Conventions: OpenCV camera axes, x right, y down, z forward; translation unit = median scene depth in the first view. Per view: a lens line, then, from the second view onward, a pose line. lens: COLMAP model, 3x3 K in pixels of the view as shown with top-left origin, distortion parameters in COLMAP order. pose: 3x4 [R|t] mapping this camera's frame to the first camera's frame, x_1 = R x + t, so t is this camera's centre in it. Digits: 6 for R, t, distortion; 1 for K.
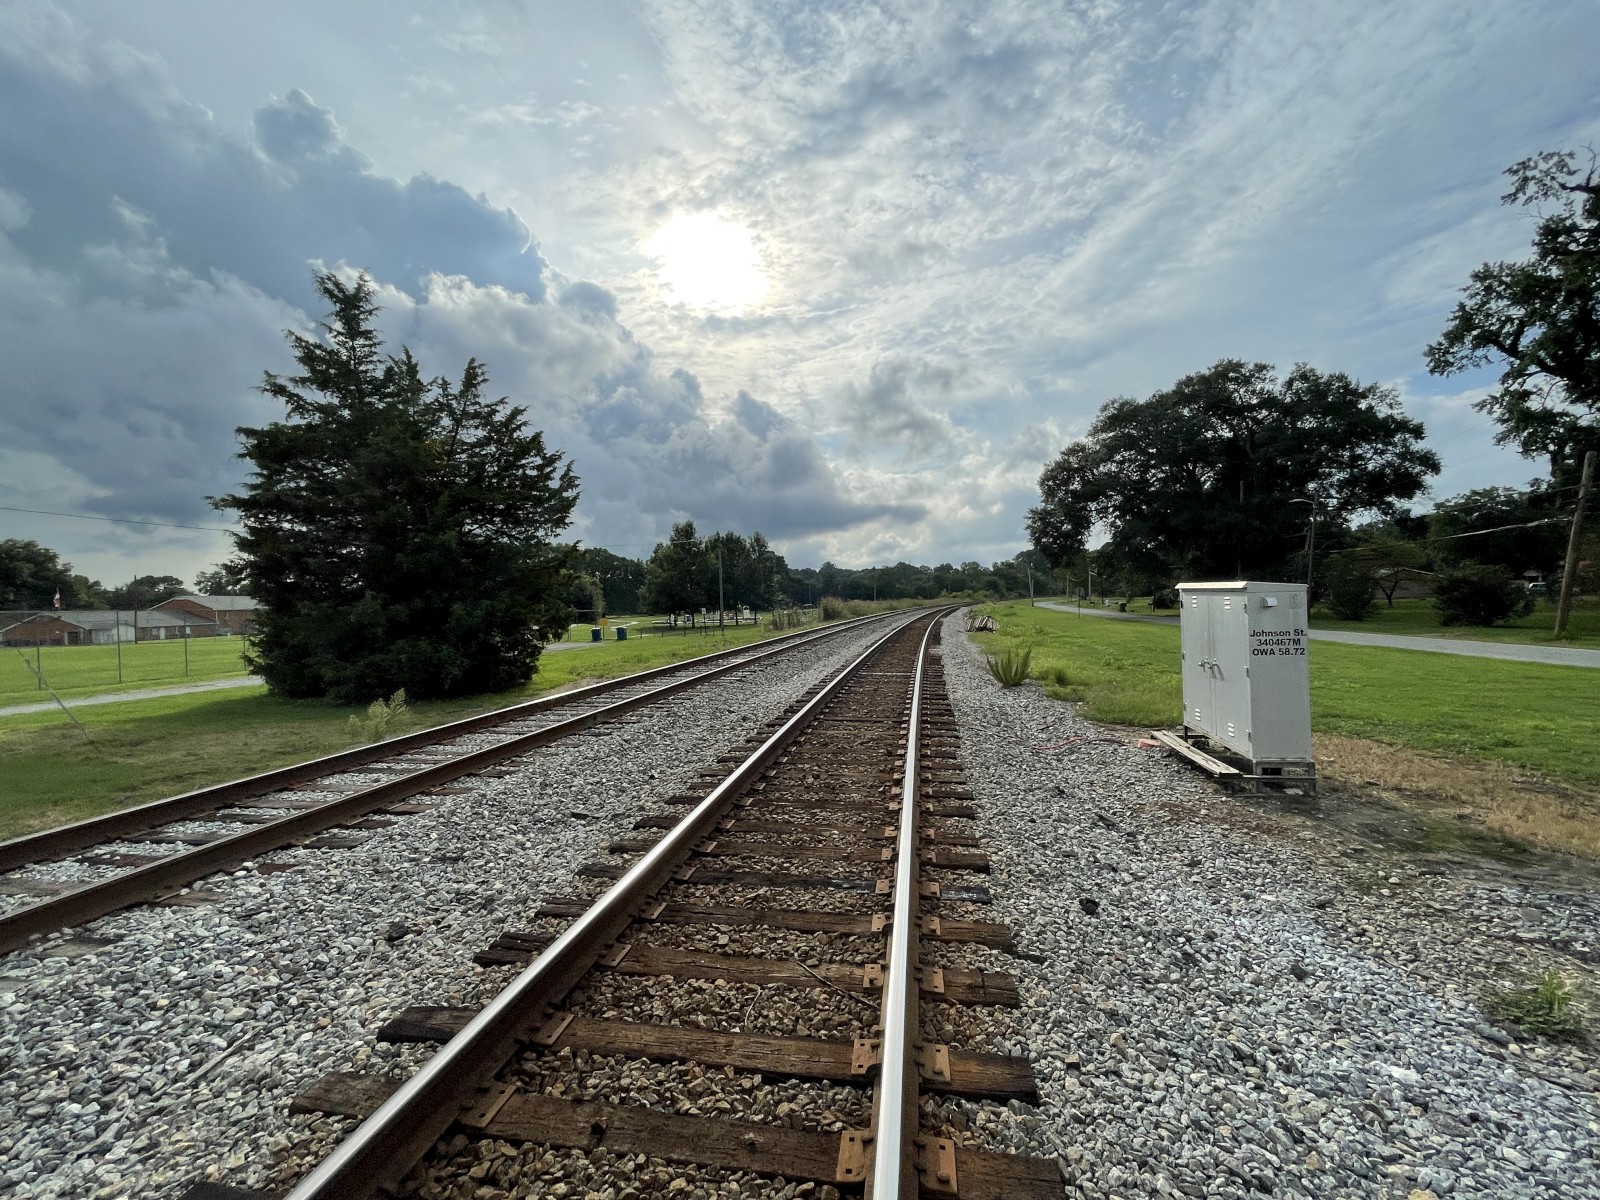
lens RADIAL K [[702.6, 0, 789.5], [0, 702.6, 600.0], [0, 0, 1]] dist [-0.006973, -0.000188]
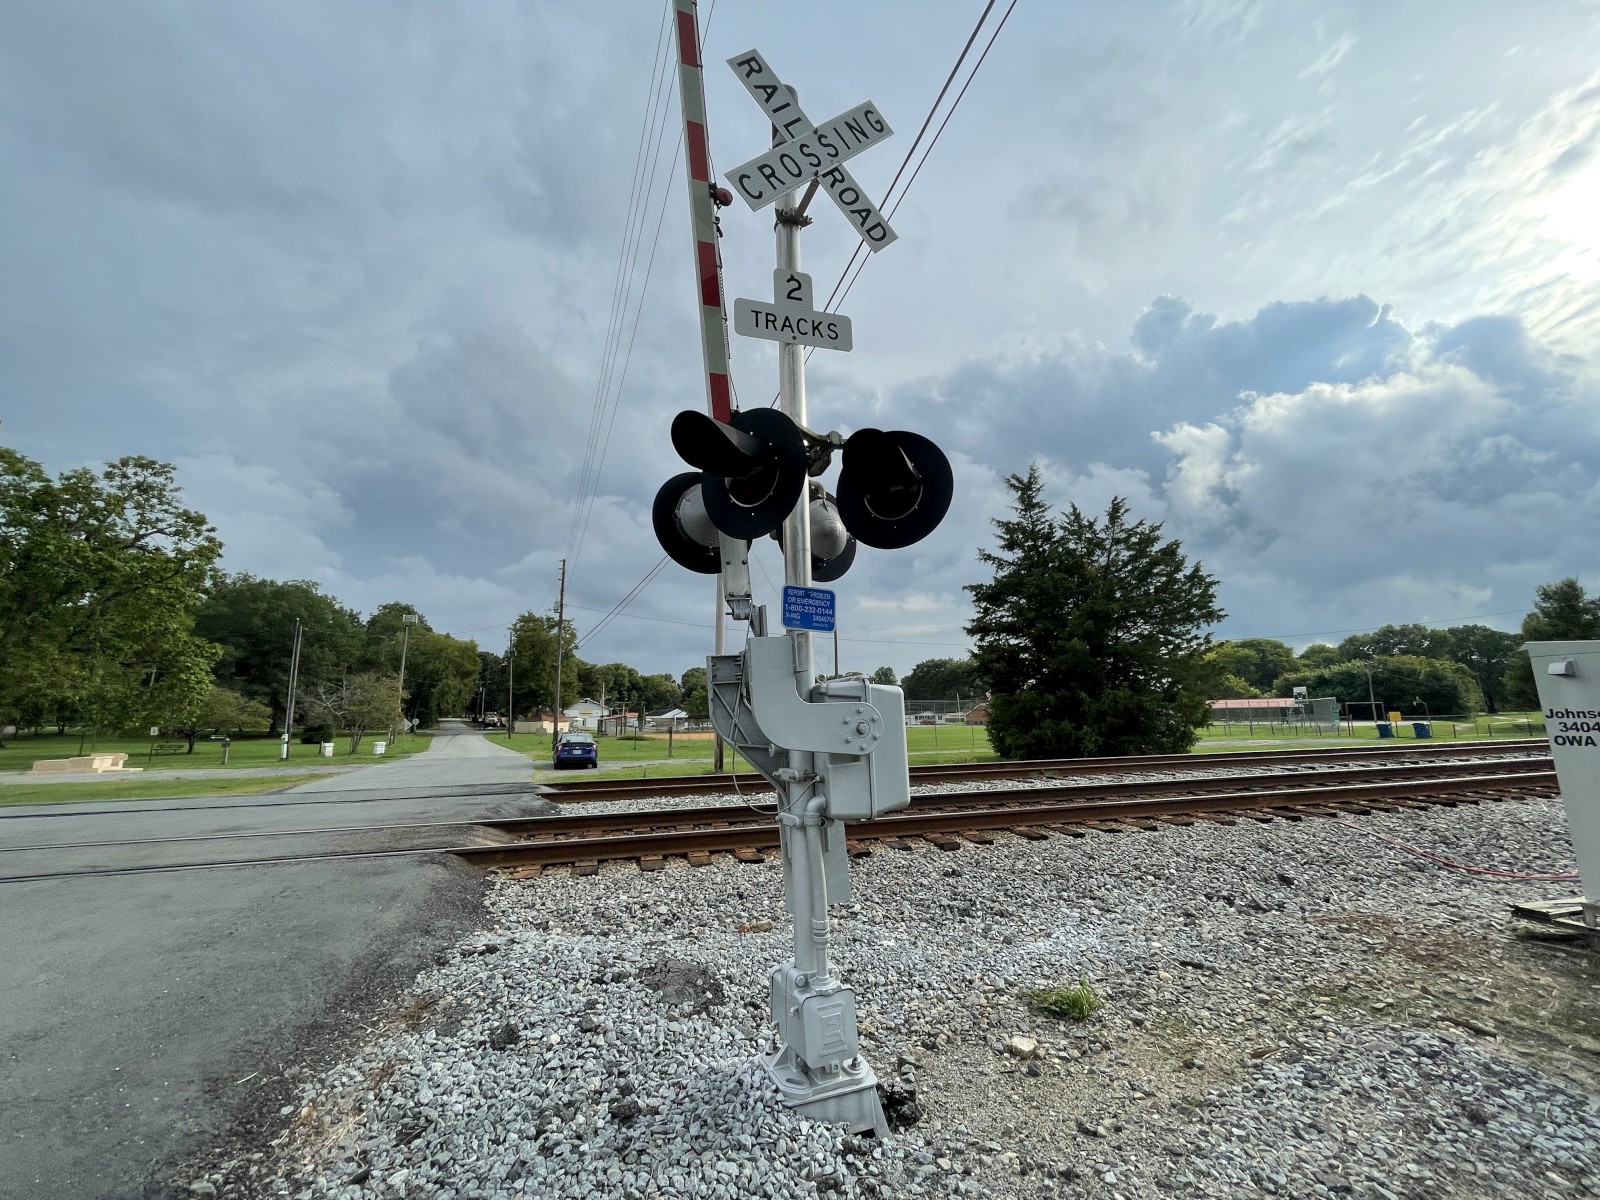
lens RADIAL K [[645.2, 0, 805.0], [0, 645.2, 602.0], [0, 0, 1]] dist [-0.003580, 0.000159]
pose [[0.435423, -0.136803, -0.889771, 0.309883], [0.009210, 0.989011, -0.147554, 0.008224], [0.900179, 0.056054, 0.431898, 0.007378]]
